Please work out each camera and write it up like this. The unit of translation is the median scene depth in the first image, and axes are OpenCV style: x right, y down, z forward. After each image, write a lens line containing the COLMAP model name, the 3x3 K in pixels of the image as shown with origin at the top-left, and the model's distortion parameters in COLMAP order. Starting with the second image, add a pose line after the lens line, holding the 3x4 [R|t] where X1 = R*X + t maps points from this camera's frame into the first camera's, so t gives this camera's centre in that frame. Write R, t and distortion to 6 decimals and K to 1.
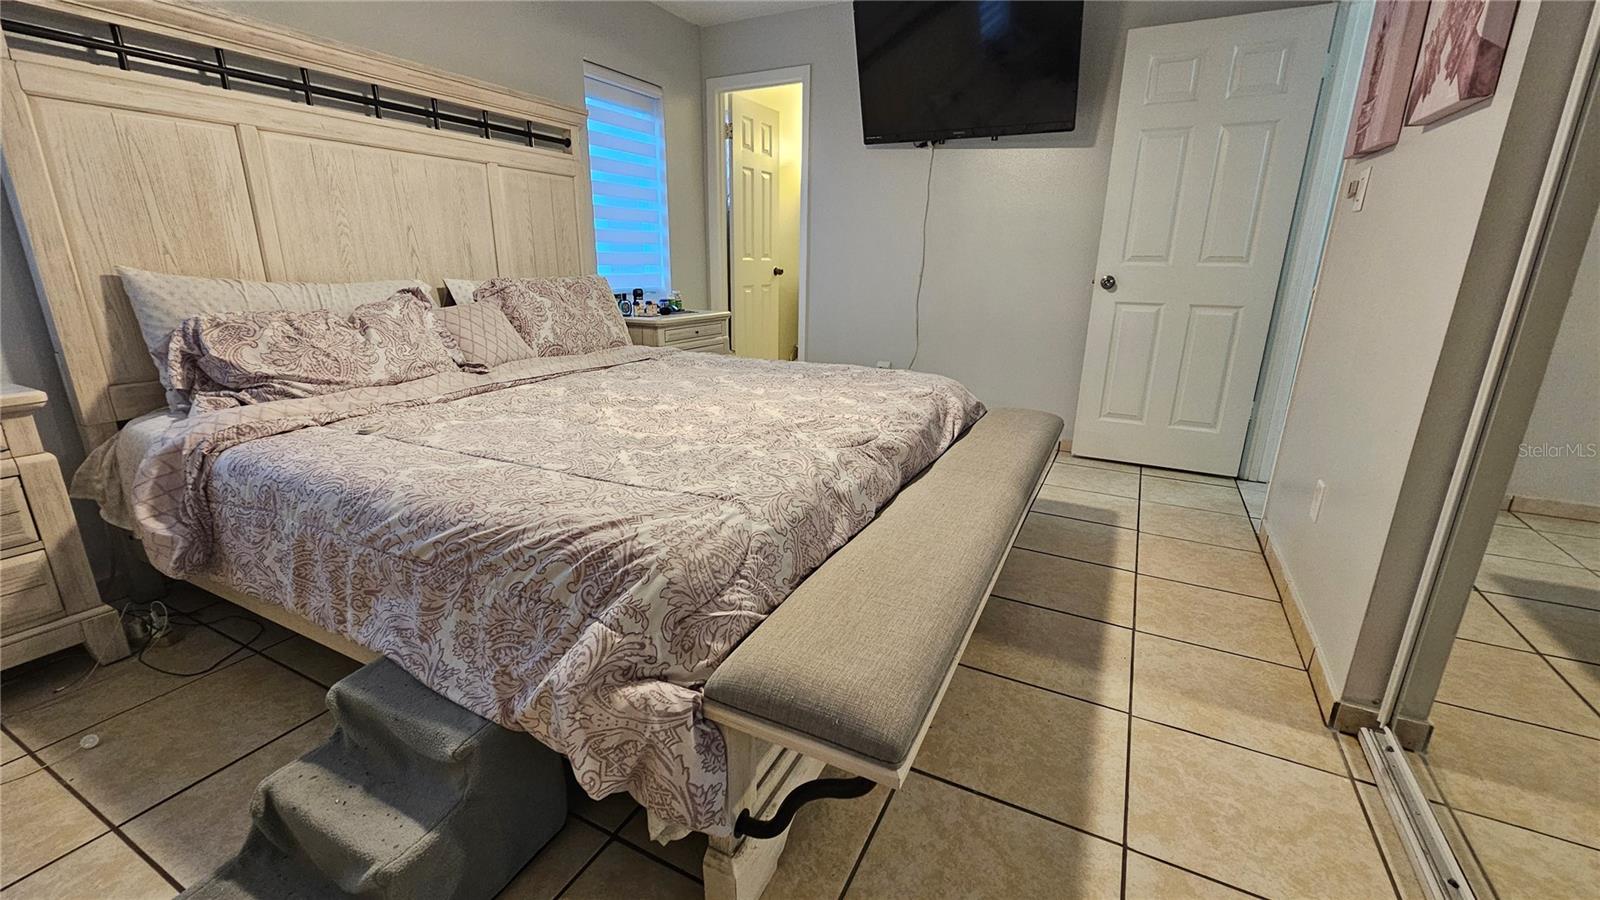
lens RADIAL K [[654.8, 0, 799.0], [0, 654.8, 446.7], [0, 0, 1]] dist [0.003140, -0.002478]
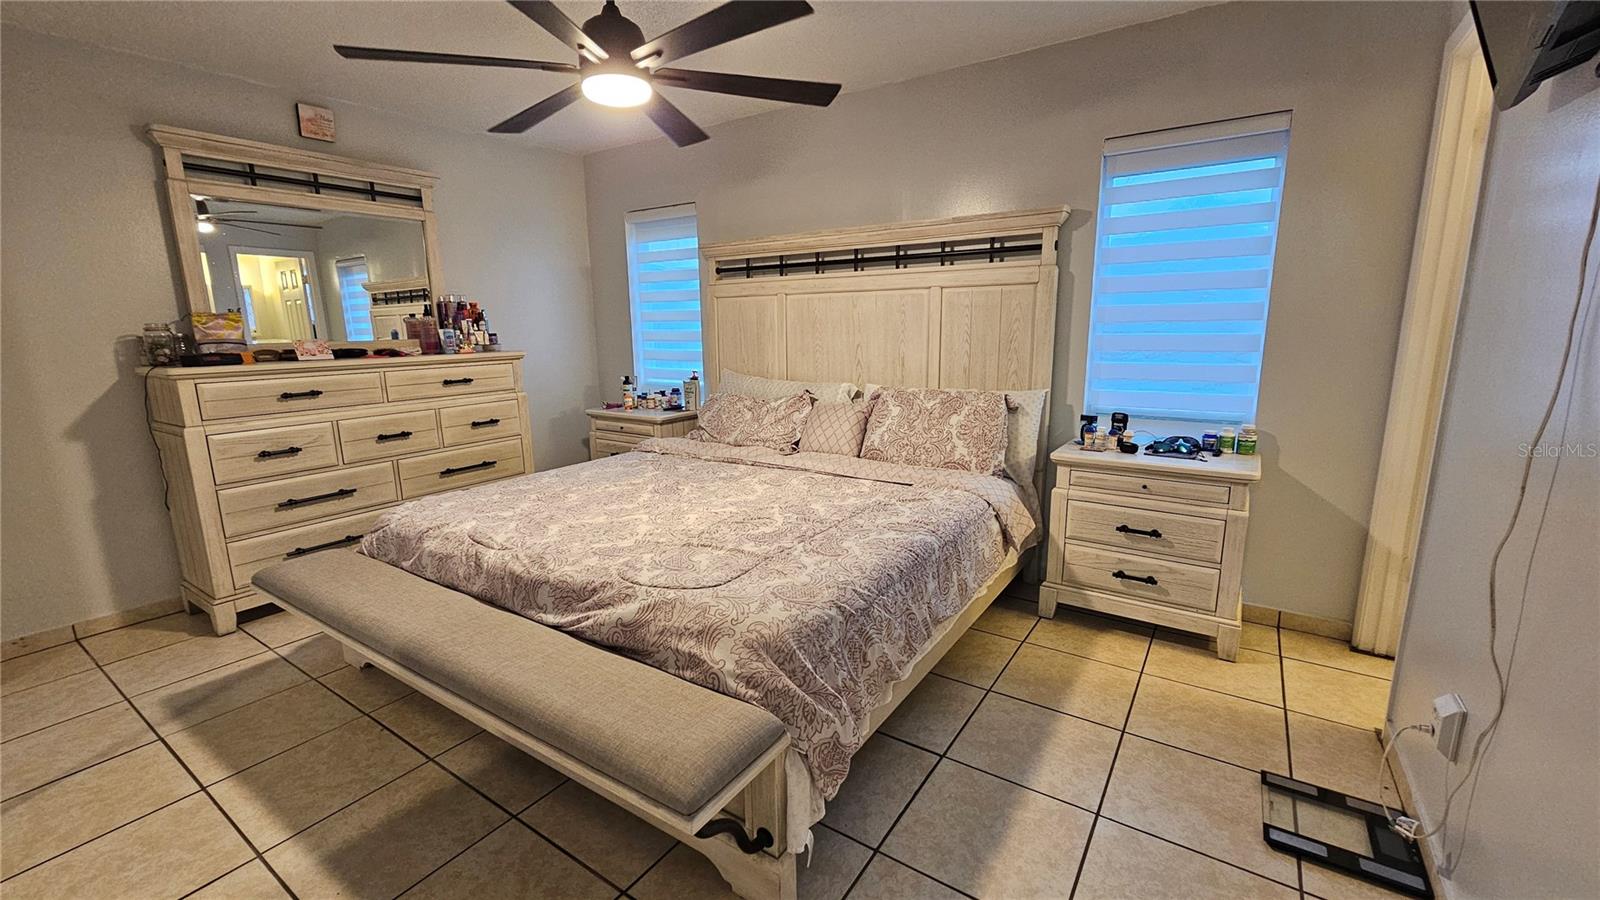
lens RADIAL K [[654.8, 0, 799.2], [0, 654.8, 452.5], [0, 0, 1]] dist [0.003140, -0.002478]
pose [[-0.116484, 0.188144, -0.975209, 0.809866], [-0.258903, 0.942193, 0.212699, -0.396416], [0.958854, 0.277260, -0.061040, 1.064647]]
